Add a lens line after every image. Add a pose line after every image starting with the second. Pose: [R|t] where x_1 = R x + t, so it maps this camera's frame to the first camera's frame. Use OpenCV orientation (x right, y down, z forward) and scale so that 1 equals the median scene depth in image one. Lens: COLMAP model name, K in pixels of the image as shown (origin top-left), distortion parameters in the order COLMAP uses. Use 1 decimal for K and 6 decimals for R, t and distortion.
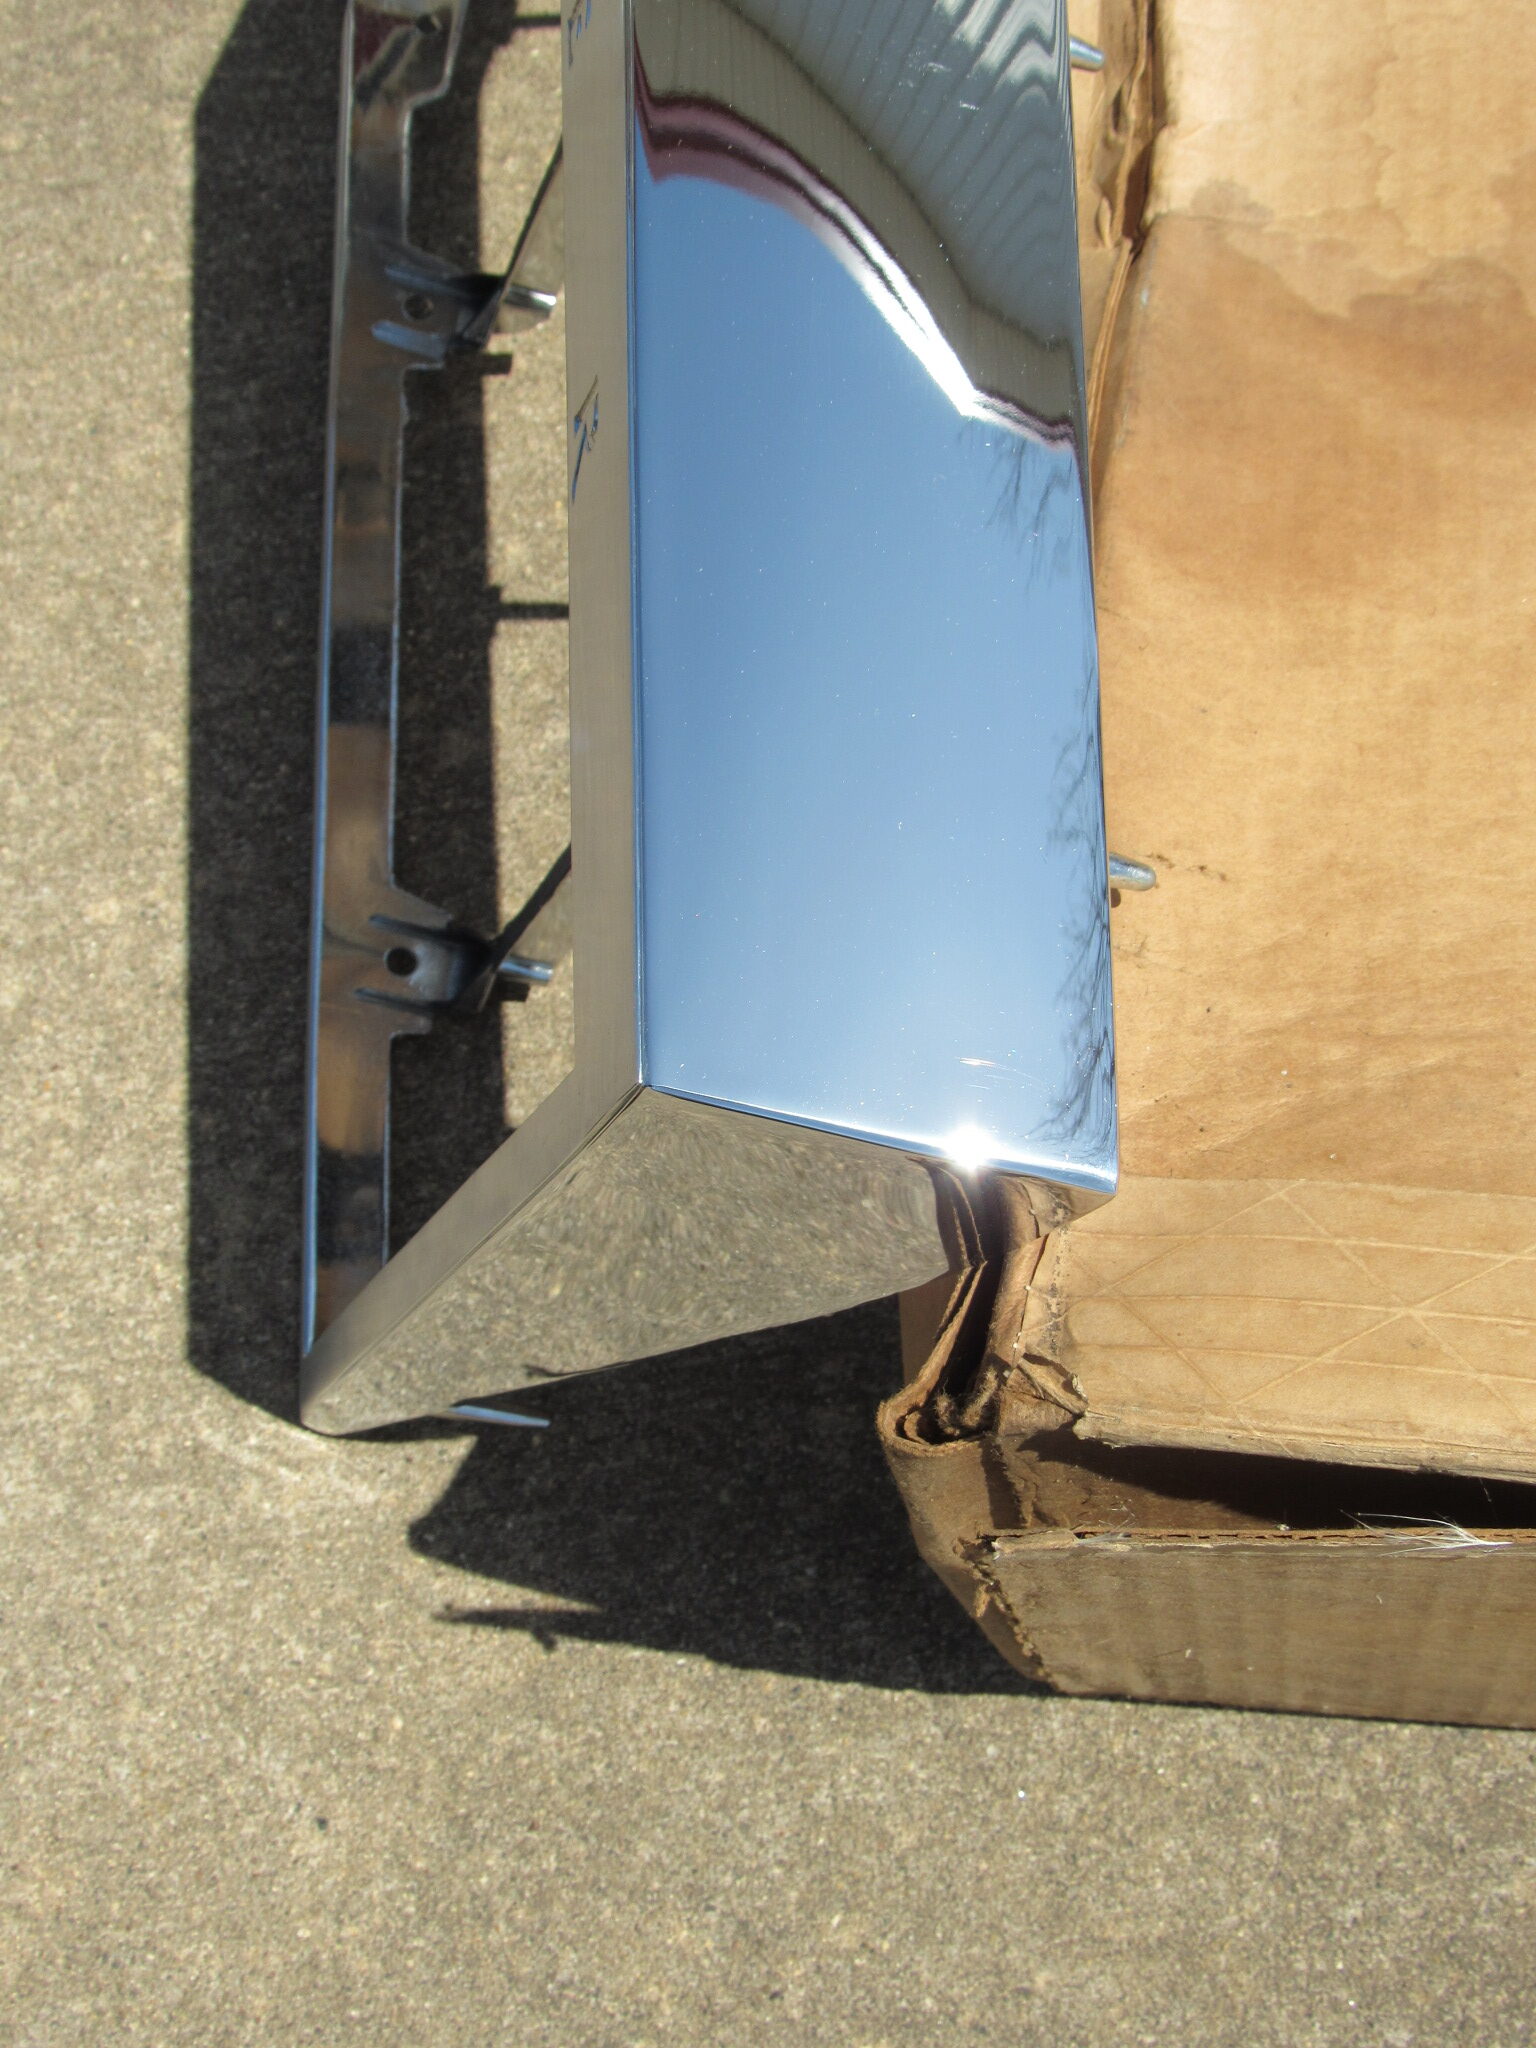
lens RADIAL K [[2378.9, 0, 768.0], [0, 2378.9, 1024.0], [0, 0, 1]] dist [-0.094031, 0.045024]
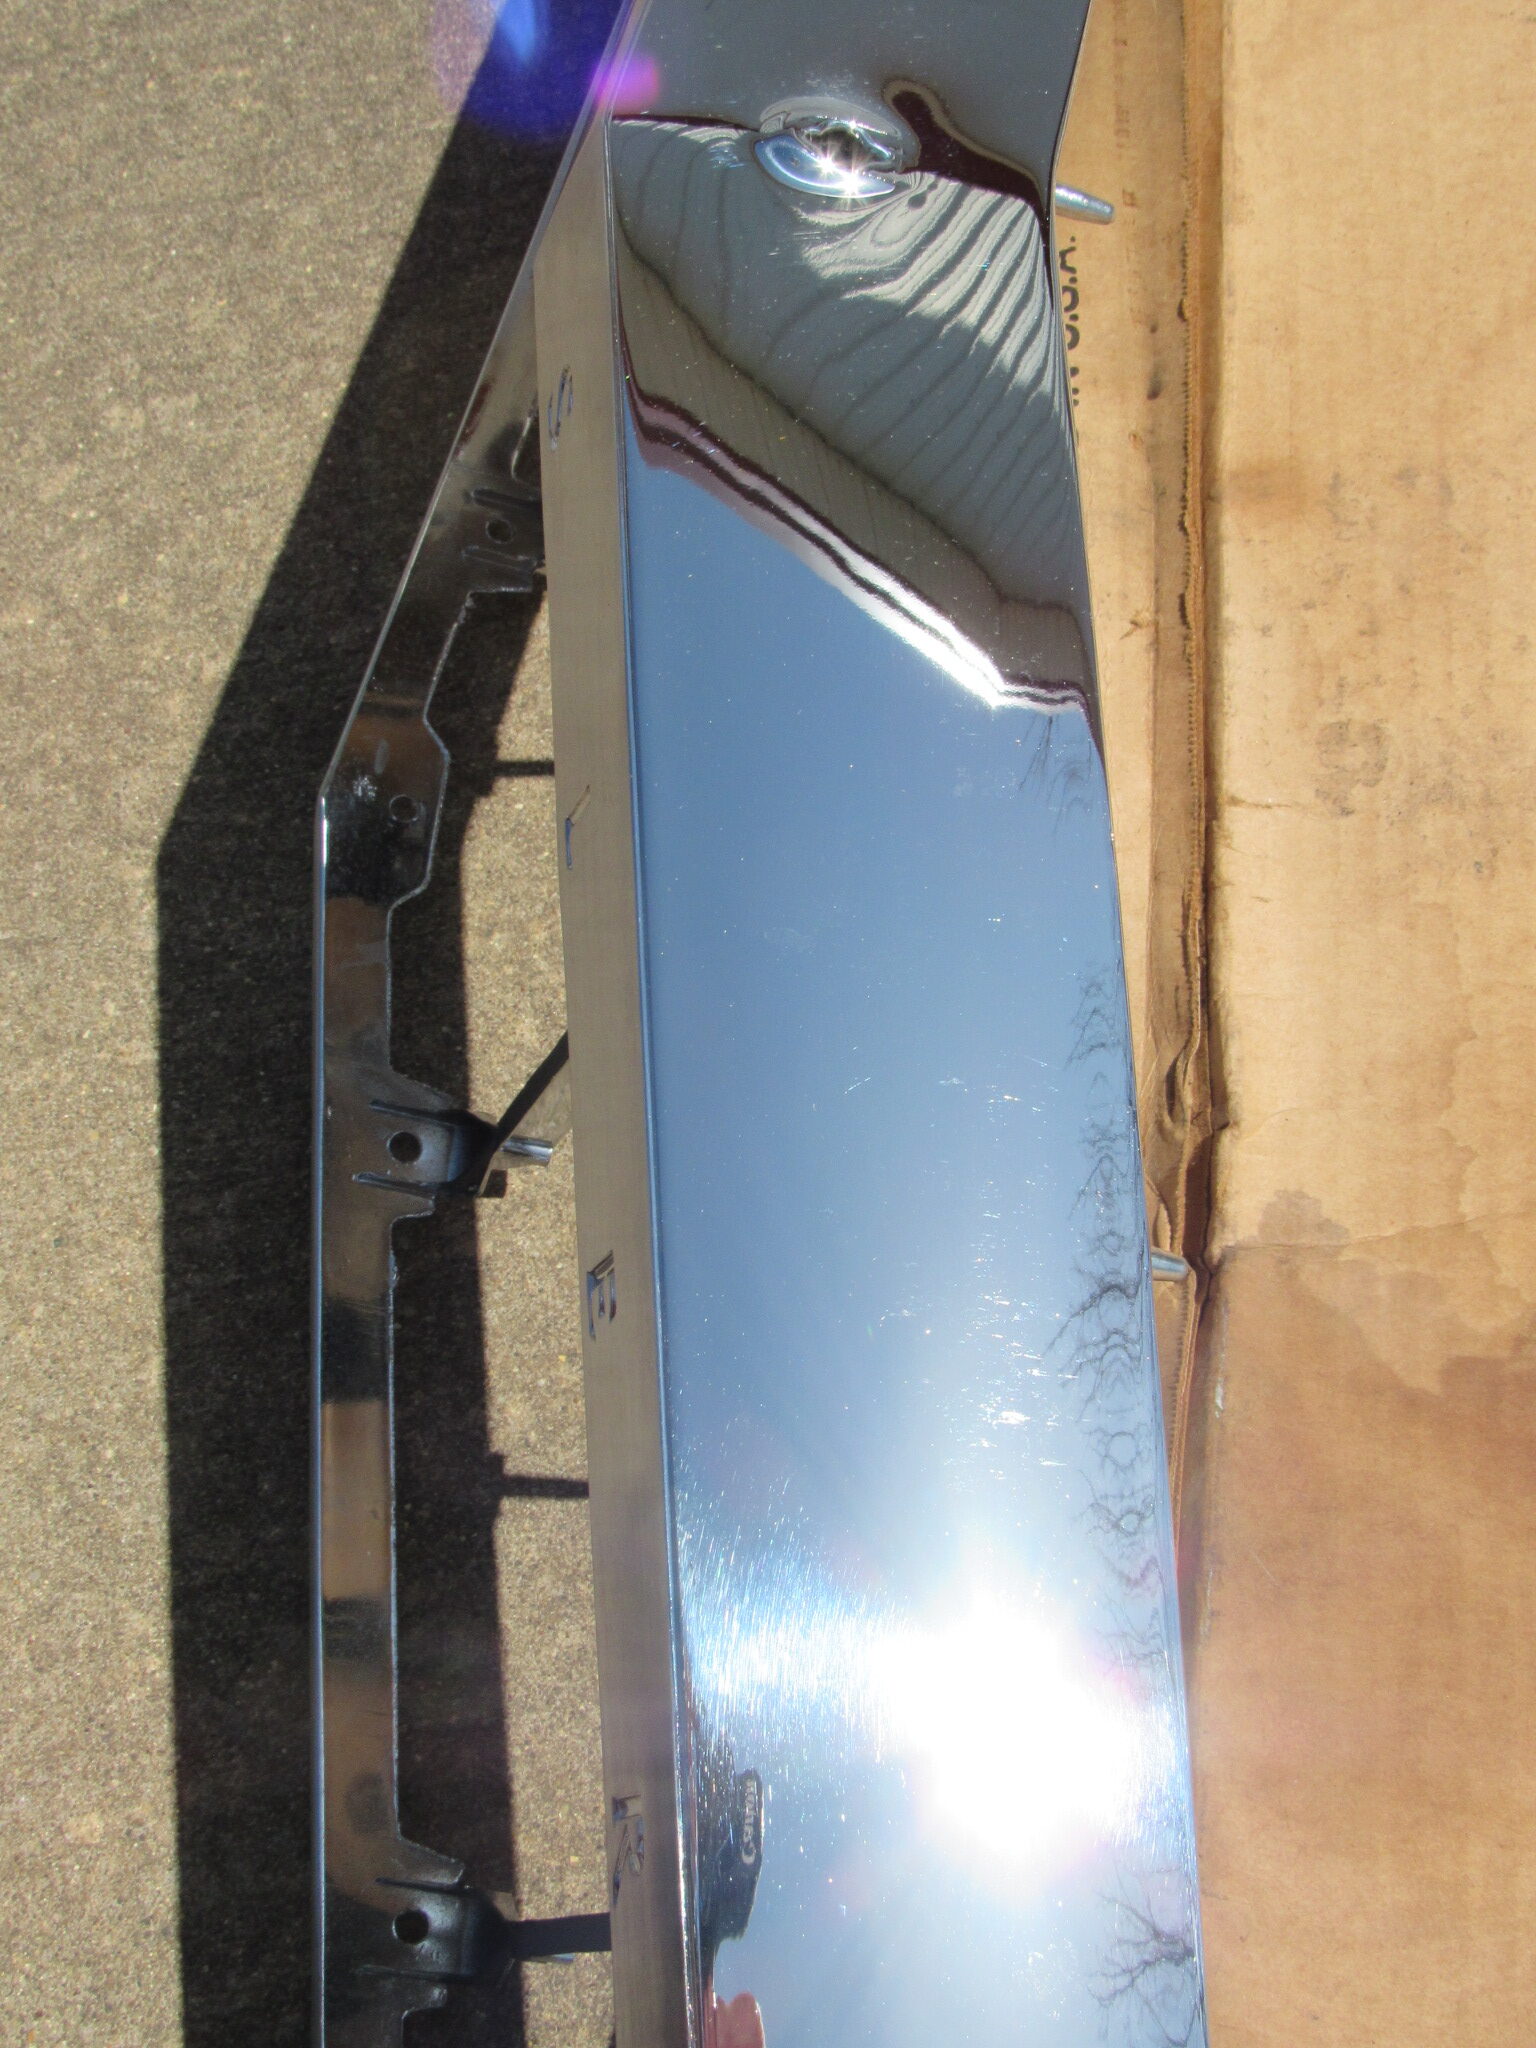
lens RADIAL K [[2378.9, 0, 768.0], [0, 2378.9, 1024.0], [0, 0, 1]] dist [-0.094031, 0.045024]
pose [[0.999532, -0.027208, 0.013989, -0.017187], [0.027935, 0.998114, -0.054666, -0.301170], [-0.012475, 0.055031, 0.998407, 0.059976]]
